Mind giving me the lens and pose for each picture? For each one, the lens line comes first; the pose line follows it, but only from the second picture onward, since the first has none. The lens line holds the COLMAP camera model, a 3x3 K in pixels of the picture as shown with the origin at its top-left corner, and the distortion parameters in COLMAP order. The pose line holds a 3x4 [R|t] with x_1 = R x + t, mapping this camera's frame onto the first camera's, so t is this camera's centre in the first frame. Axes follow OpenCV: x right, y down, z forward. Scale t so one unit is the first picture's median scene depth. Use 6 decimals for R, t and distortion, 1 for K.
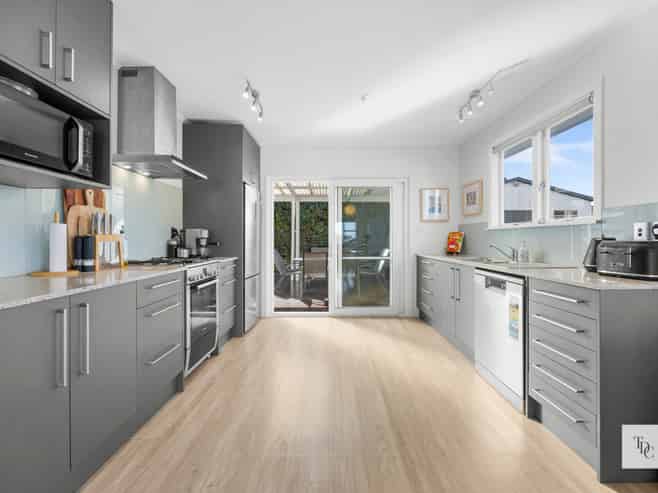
lens RADIAL K [[290.0, 0, 330.2], [0, 290.0, 239.3], [0, 0, 1]] dist [0.001558, -0.000452]
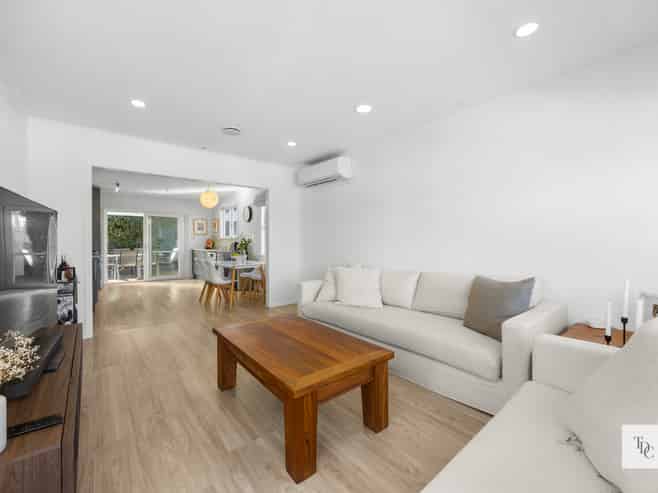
lens RADIAL K [[290.0, 0, 332.7], [0, 290.0, 245.1], [0, 0, 1]] dist [0.001558, -0.000452]
pose [[0.766053, -0.013040, 0.642645, -0.315078], [0.000958, 0.999816, 0.019145, -0.020489], [-0.642776, -0.014050, 0.765925, -1.451856]]
